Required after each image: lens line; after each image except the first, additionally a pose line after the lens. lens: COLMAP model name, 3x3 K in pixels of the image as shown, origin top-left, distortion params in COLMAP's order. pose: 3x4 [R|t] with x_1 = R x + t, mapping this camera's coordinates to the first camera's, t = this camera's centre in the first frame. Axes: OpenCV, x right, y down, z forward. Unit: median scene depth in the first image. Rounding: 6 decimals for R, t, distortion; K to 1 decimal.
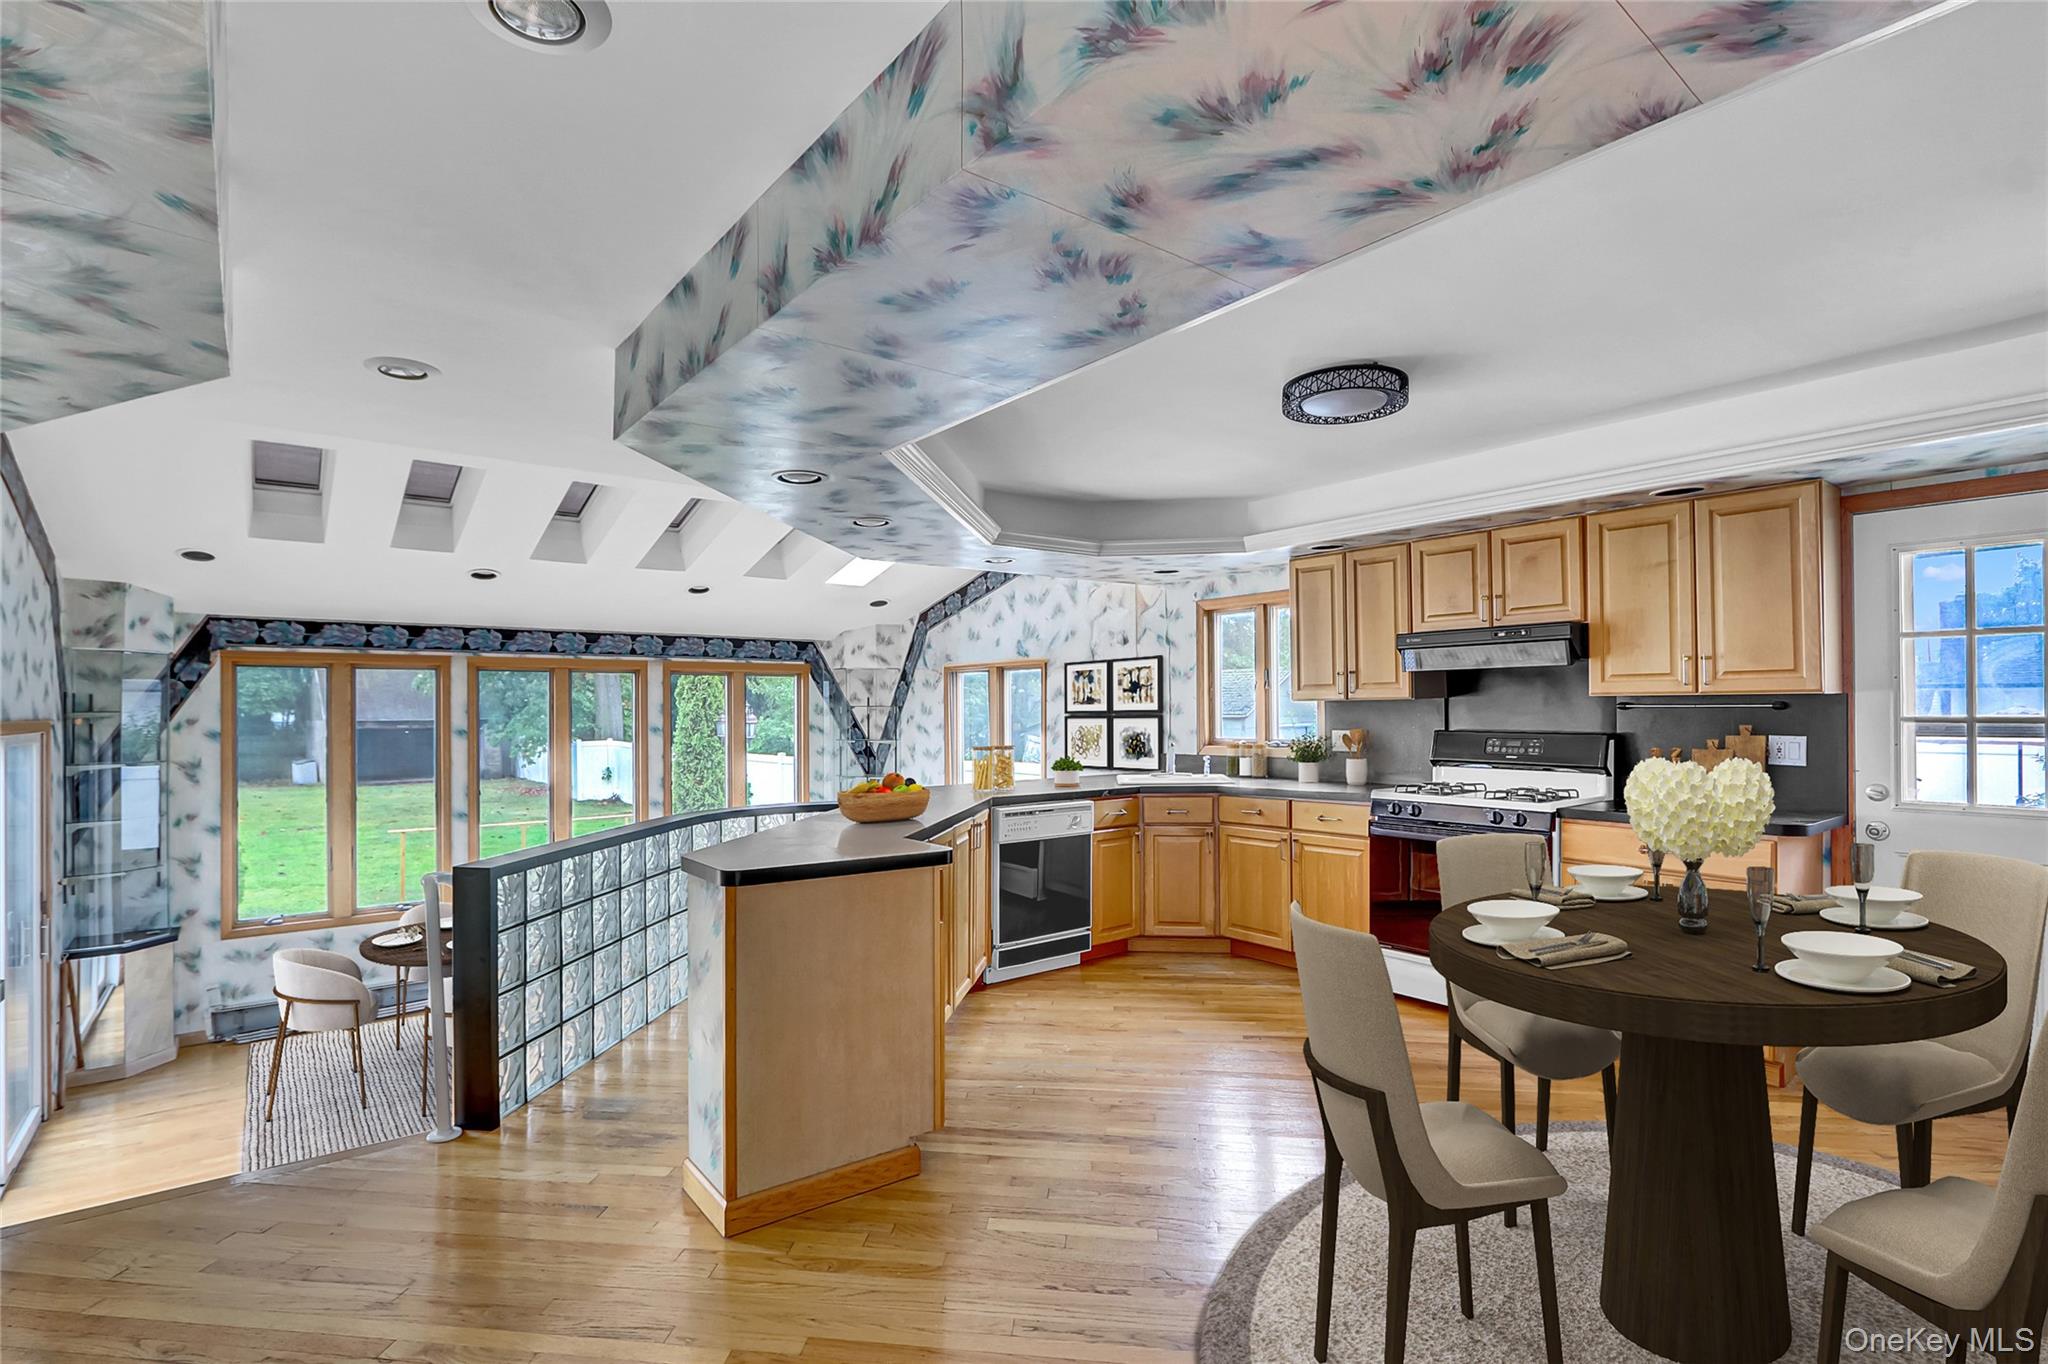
lens RADIAL K [[961.5, 0, 942.4], [0, 961.5, 708.8], [0, 0, 1]] dist [-0.006253, 0.000292]
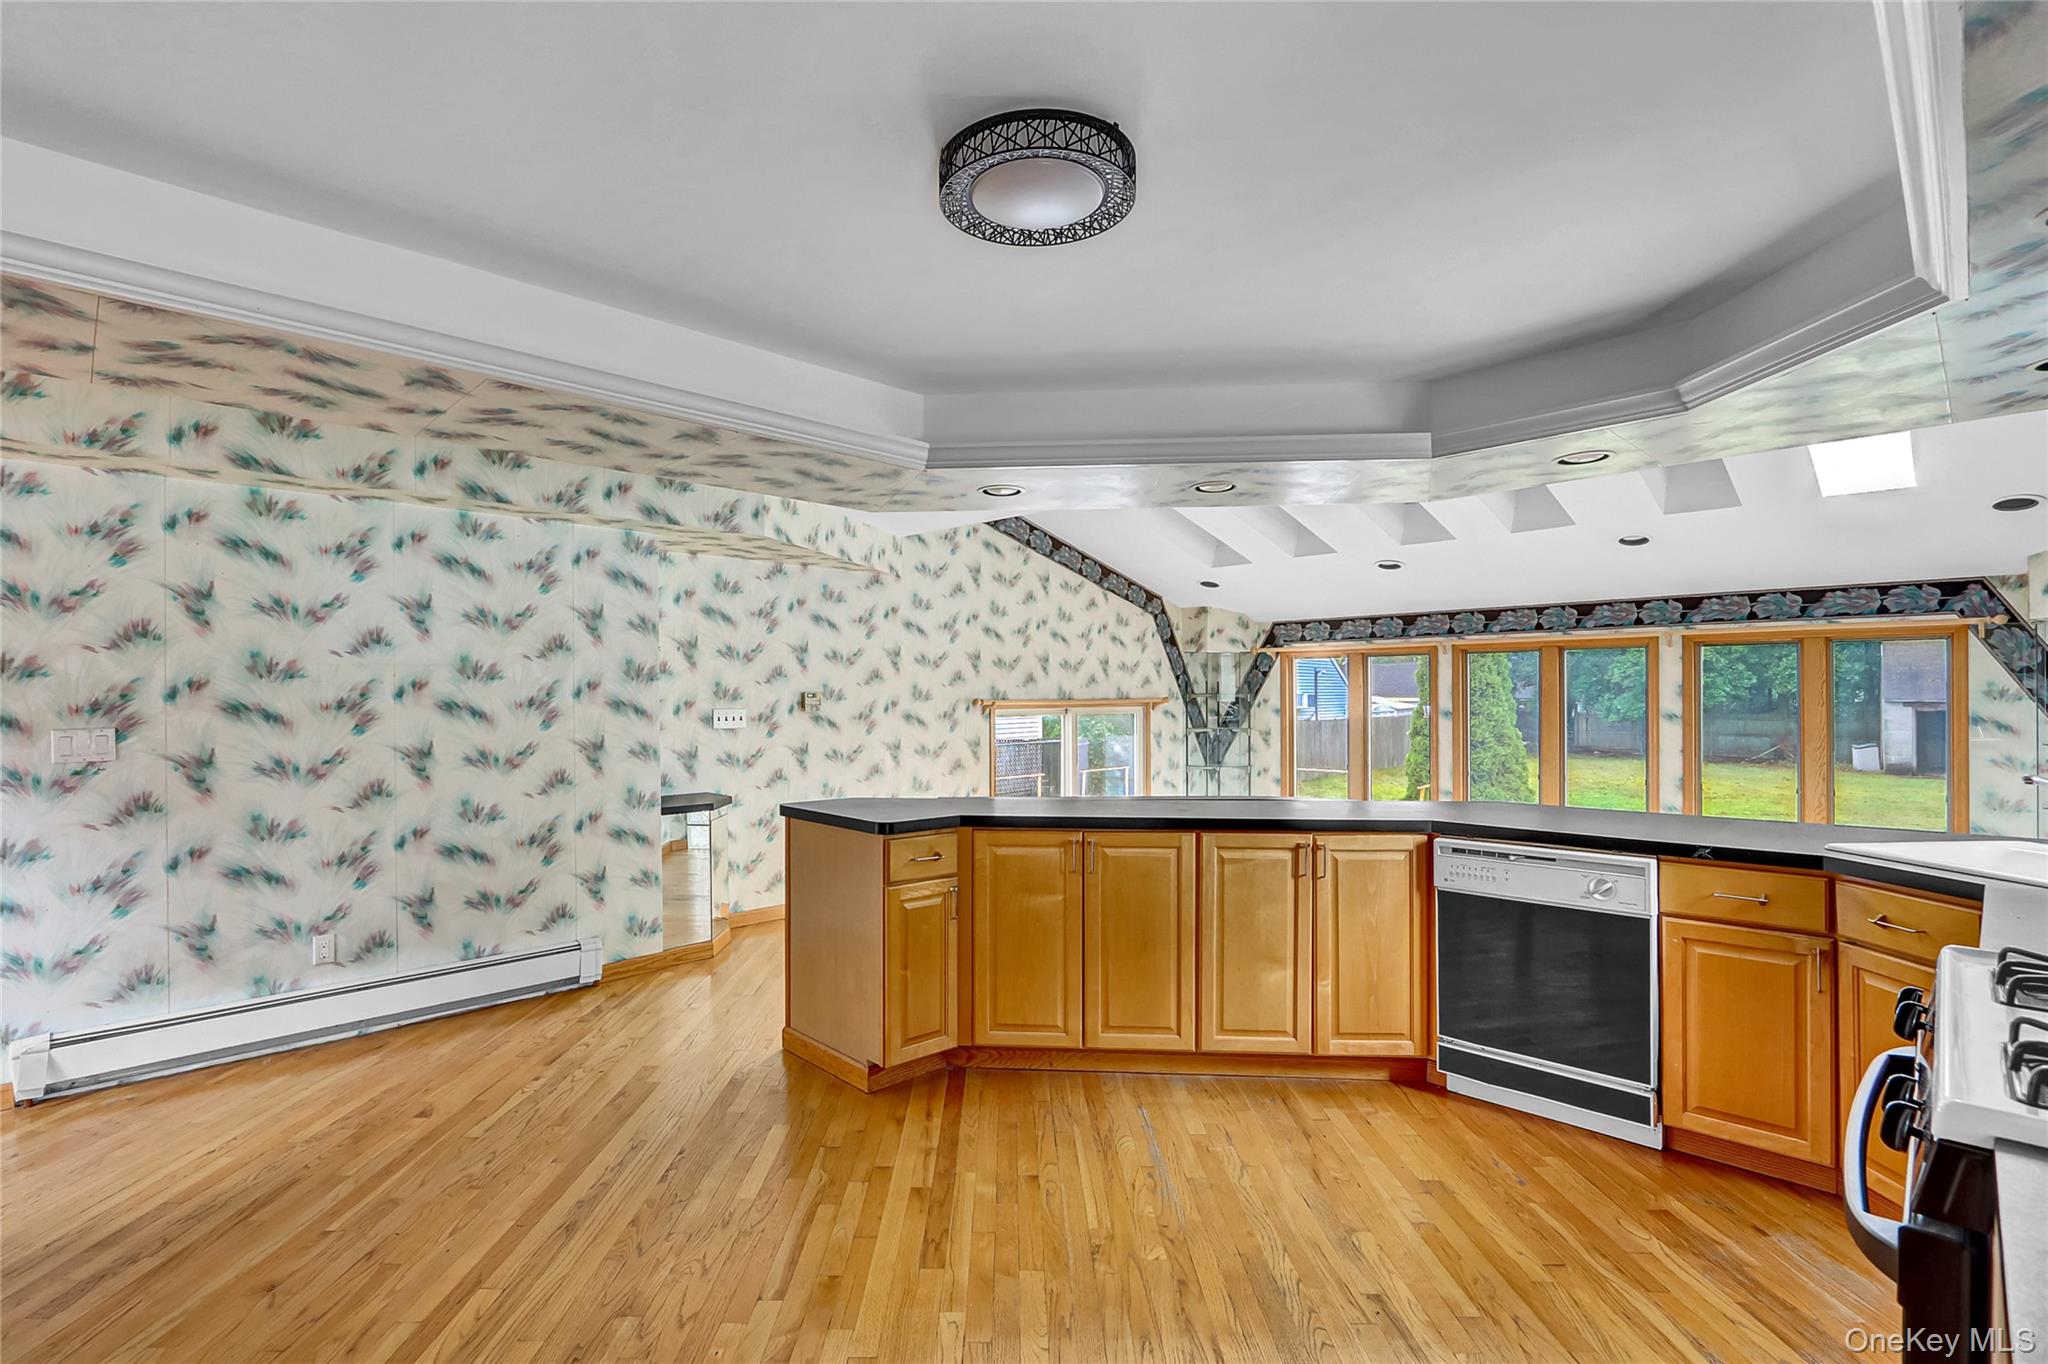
lens RADIAL K [[961.5, 0, 1017.7], [0, 961.5, 685.3], [0, 0, 1]] dist [-0.006253, 0.000292]
pose [[0.161378, -0.004788, -0.986881, 0.632957], [0.005243, 0.999978, -0.003994, -0.006527], [0.986879, -0.004530, 0.161400, 0.530878]]
